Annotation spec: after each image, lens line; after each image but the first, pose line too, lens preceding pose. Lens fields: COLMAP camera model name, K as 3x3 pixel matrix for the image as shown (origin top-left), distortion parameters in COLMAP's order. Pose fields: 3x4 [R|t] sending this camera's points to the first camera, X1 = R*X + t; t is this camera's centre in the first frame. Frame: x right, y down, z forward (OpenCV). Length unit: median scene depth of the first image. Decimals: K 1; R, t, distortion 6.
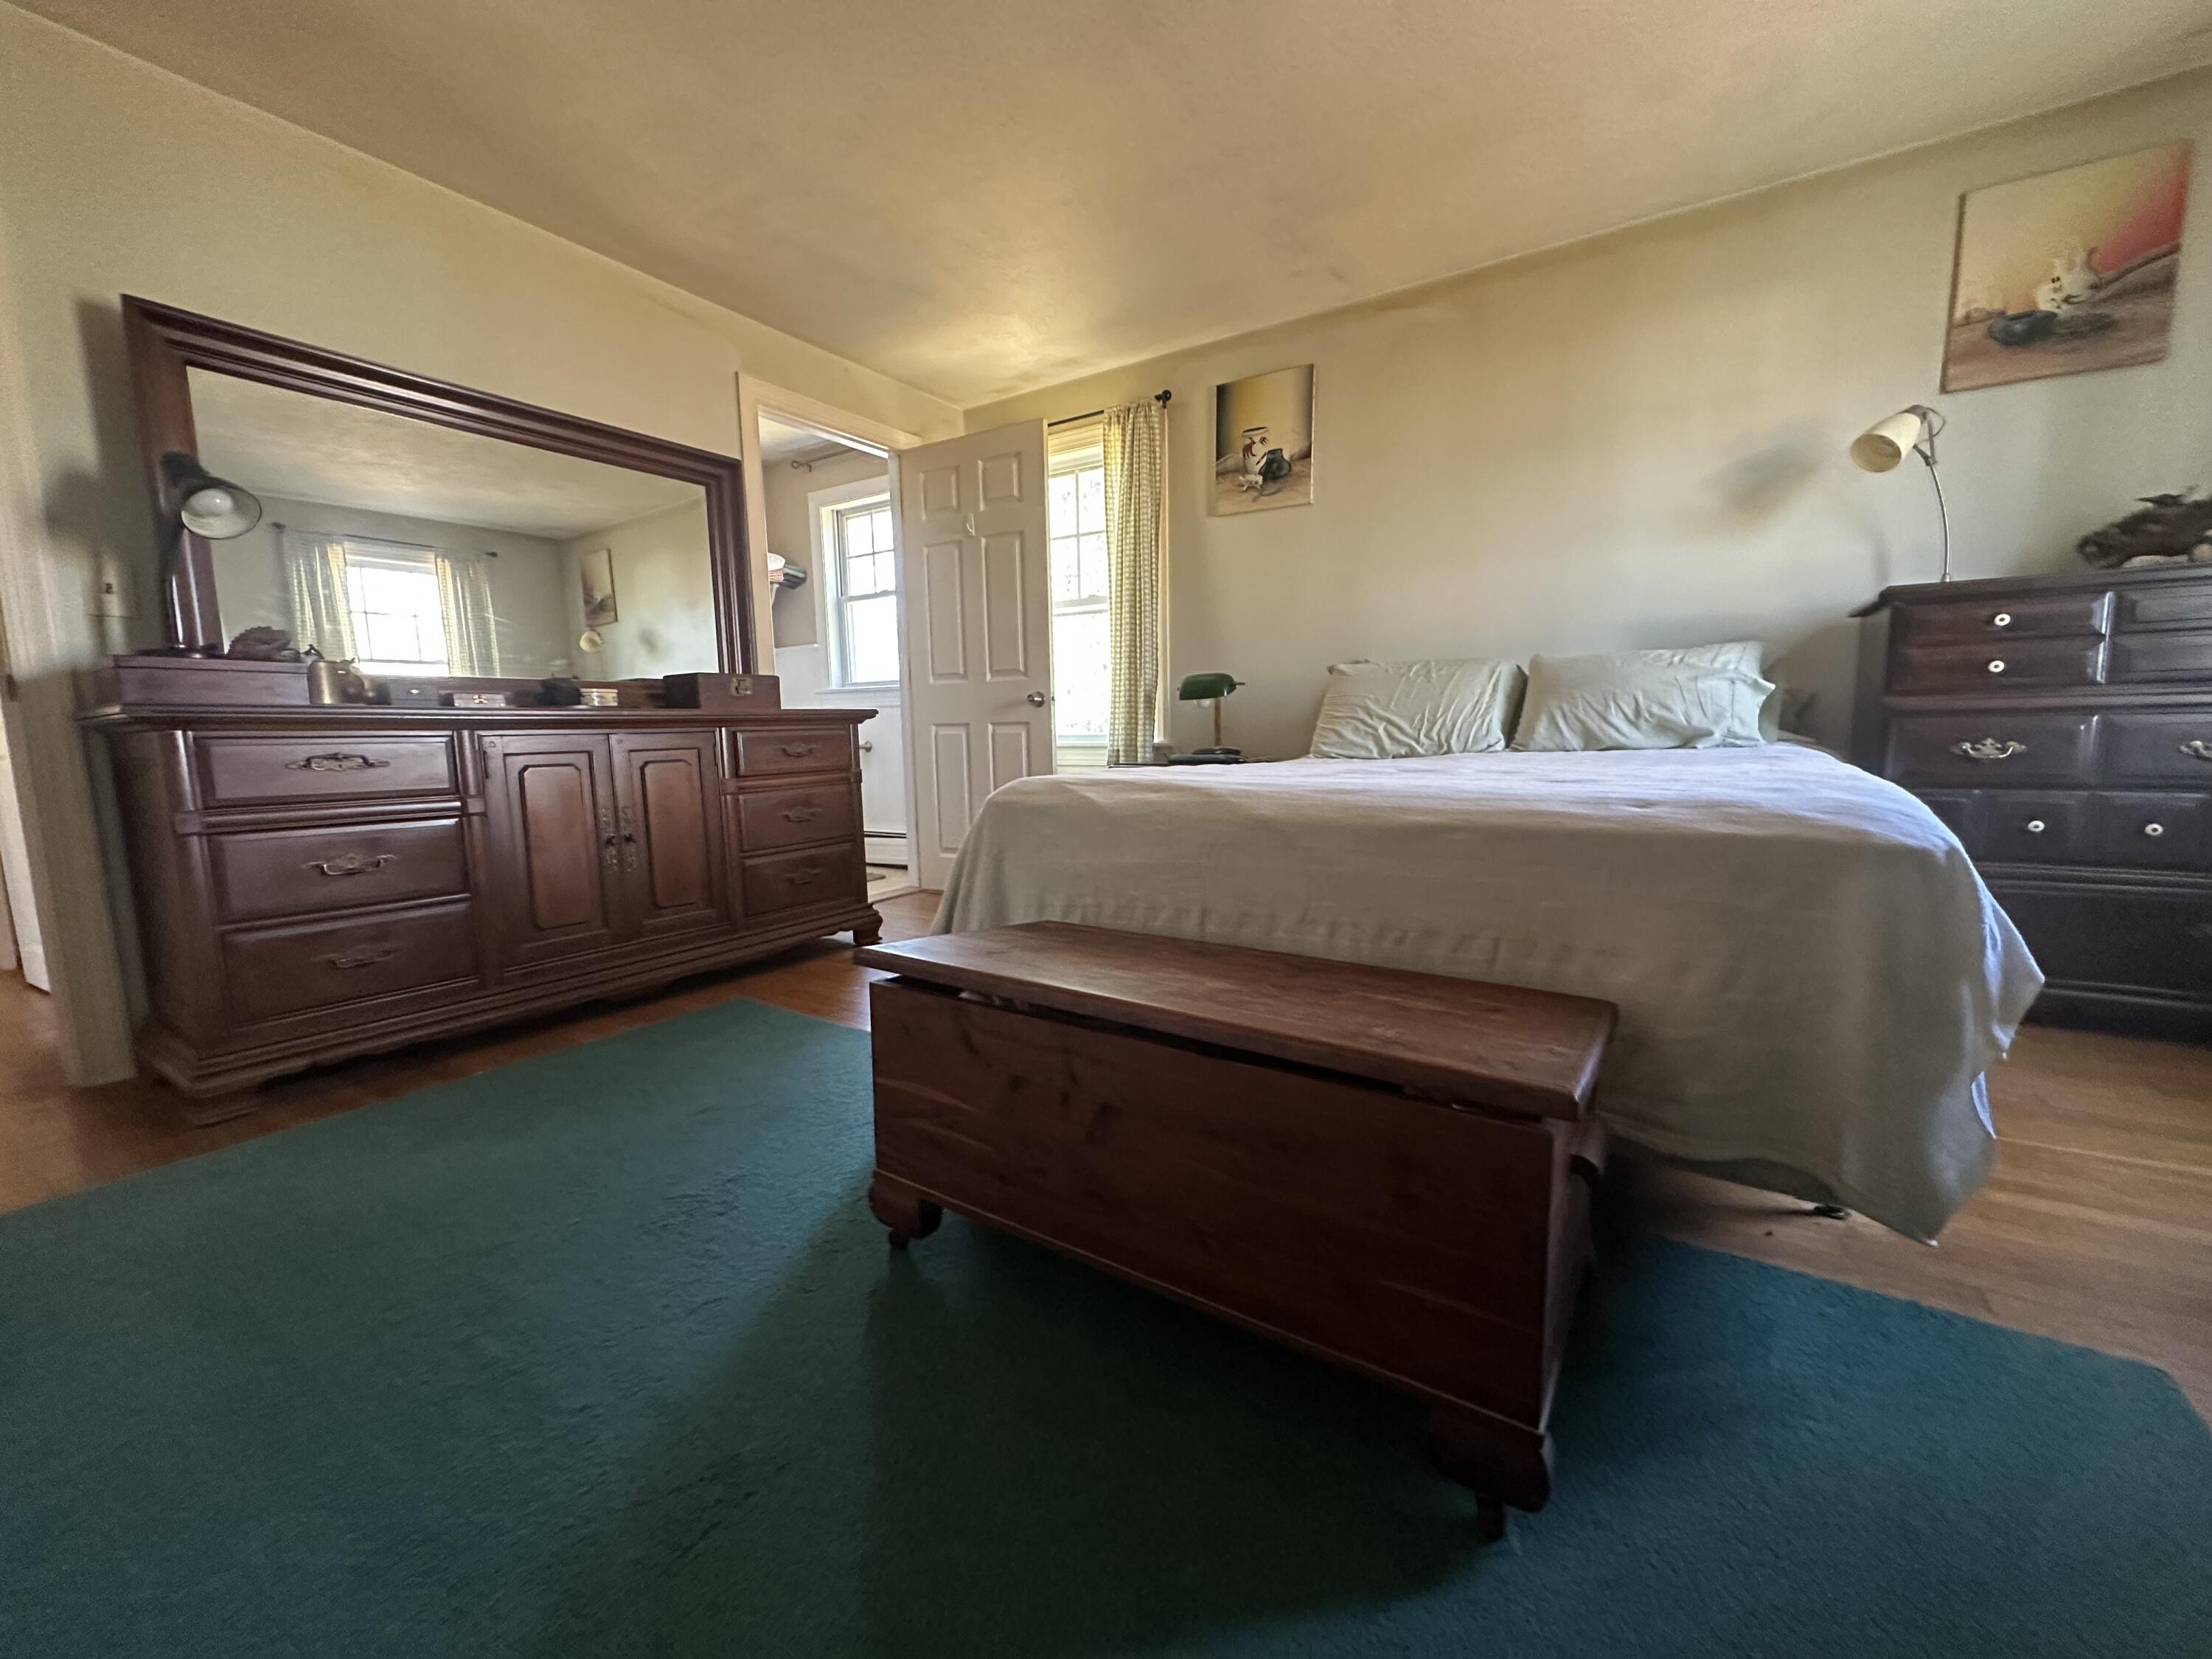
lens RADIAL K [[879.9, 0, 1105.3], [0, 879.9, 834.2], [0, 0, 1]] dist [-0.004139, 0.000794]
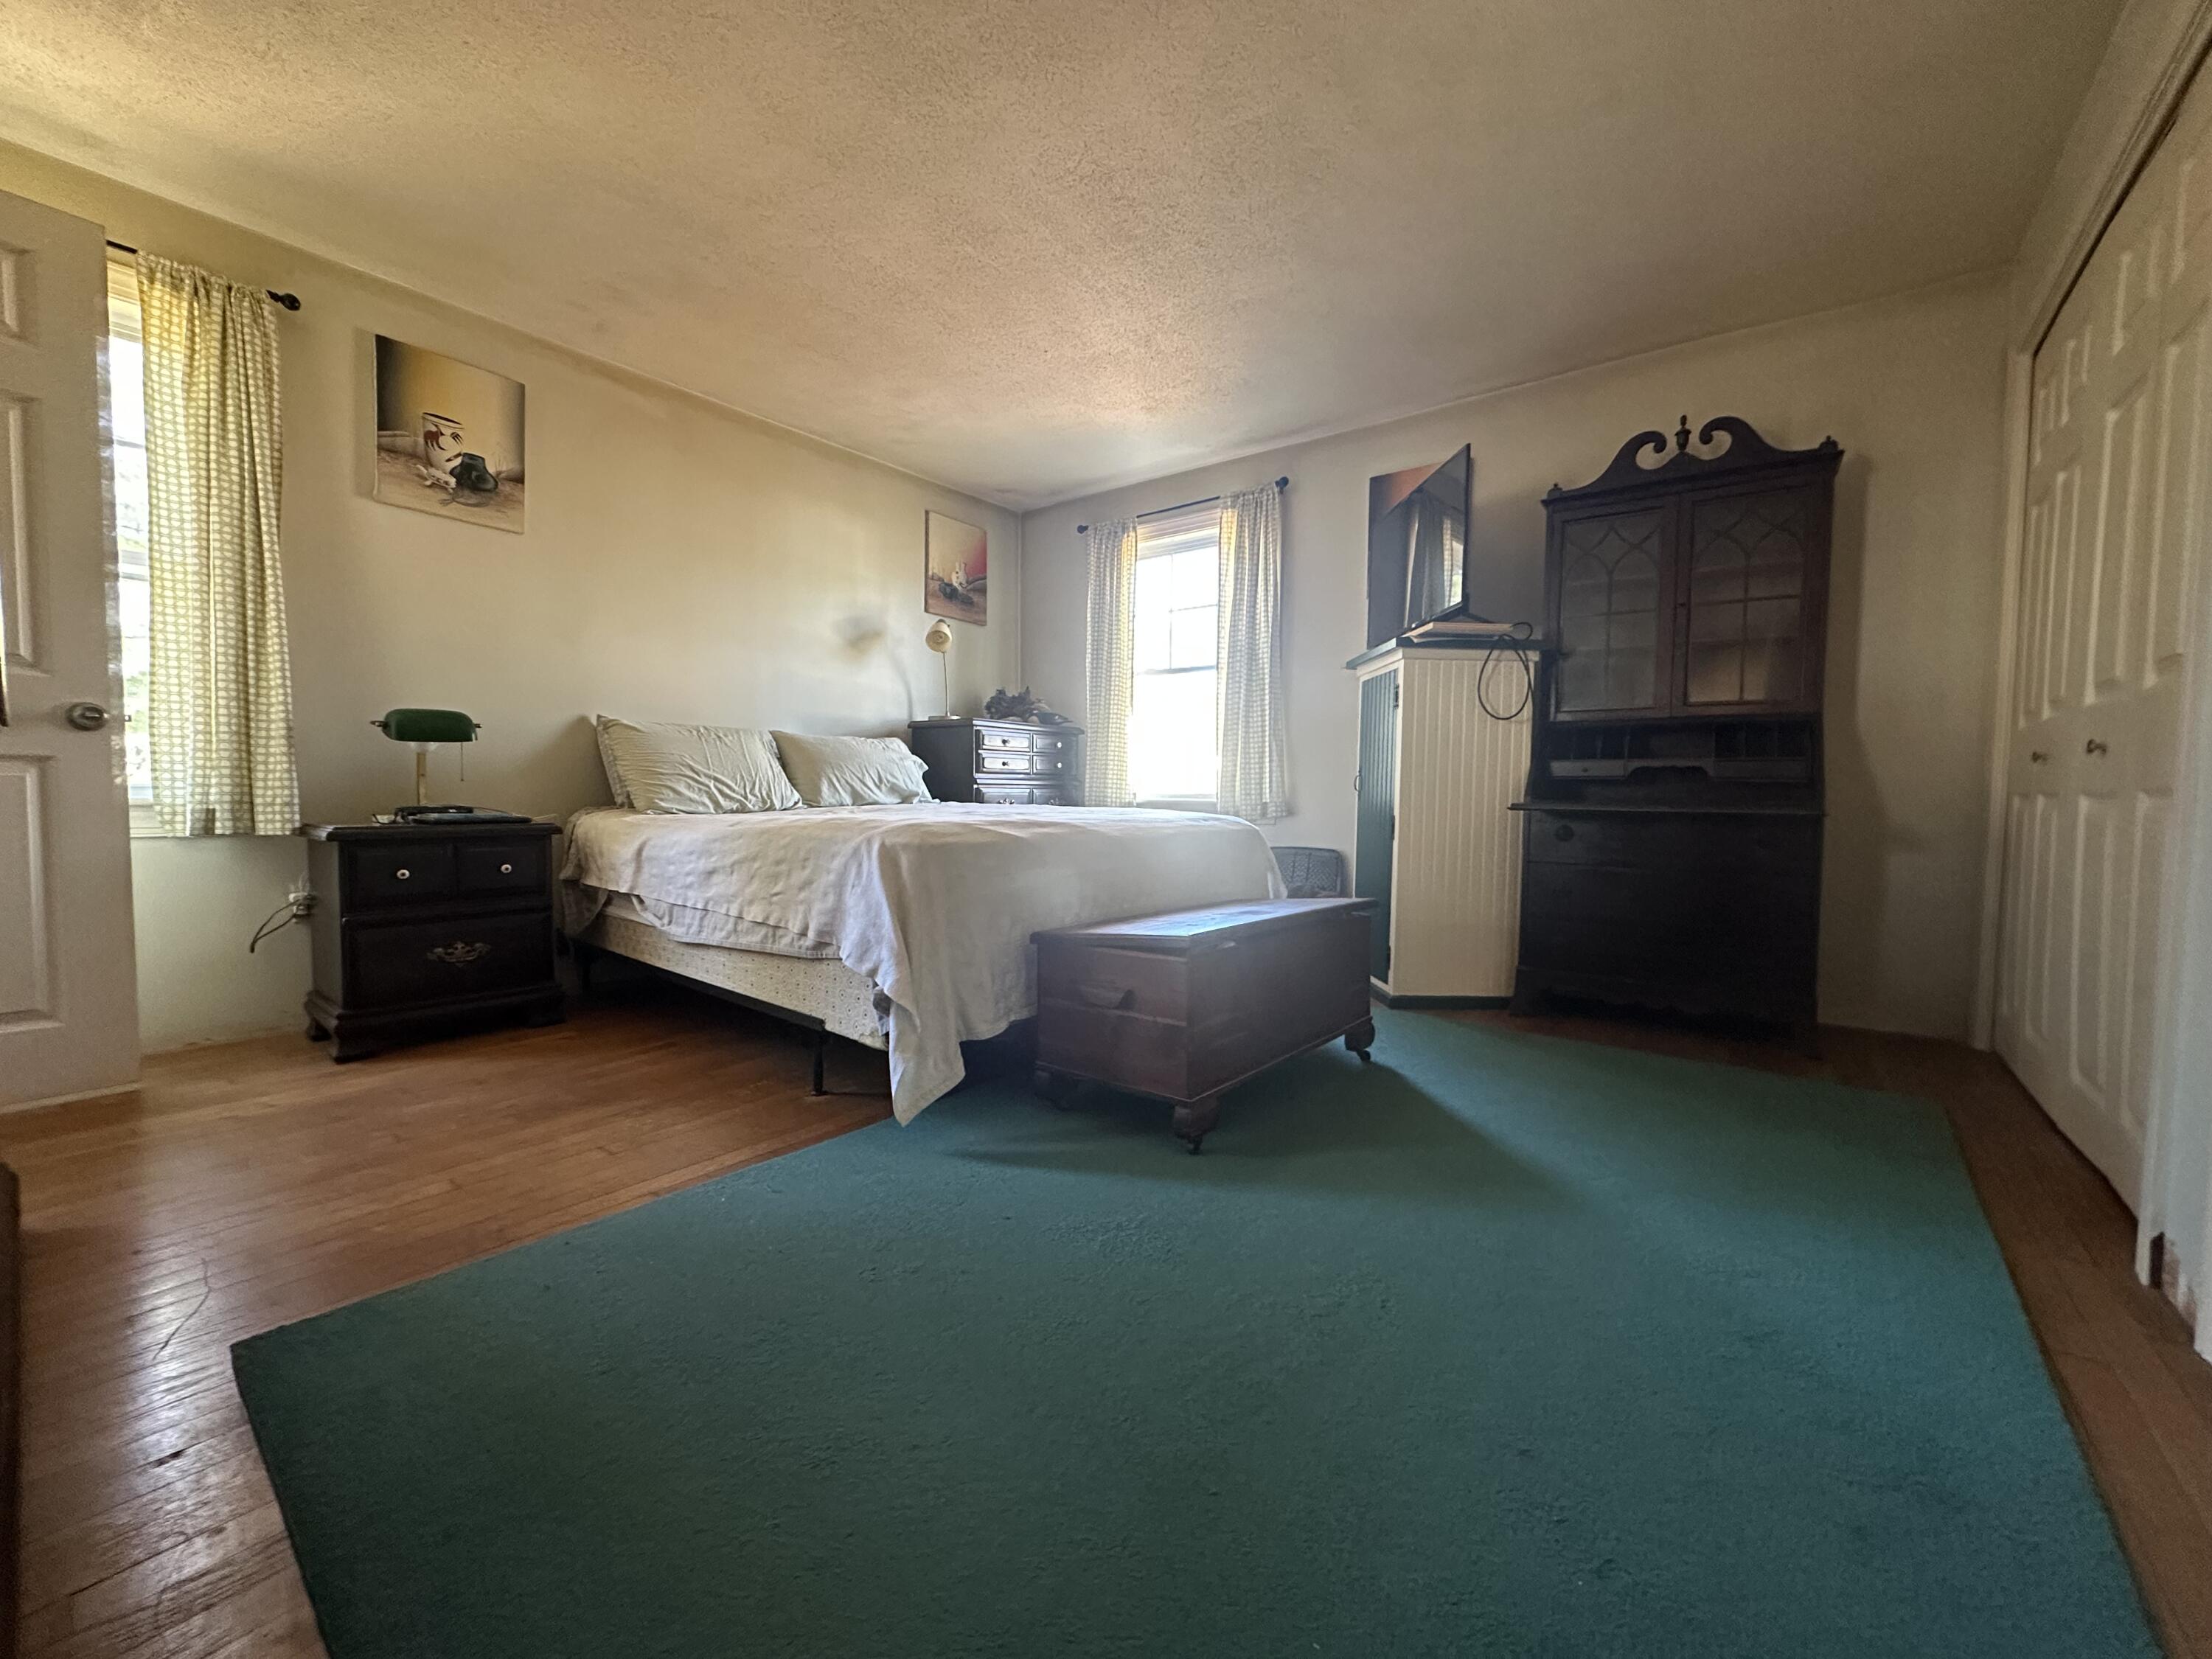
lens RADIAL K [[879.9, 0, 1096.4], [0, 879.9, 832.6], [0, 0, 1]] dist [-0.004139, 0.000794]
pose [[0.095882, -0.024975, 0.995079, -0.715233], [0.112137, 0.993592, 0.014133, -0.025866], [-0.989056, 0.110230, 0.098068, 0.435565]]
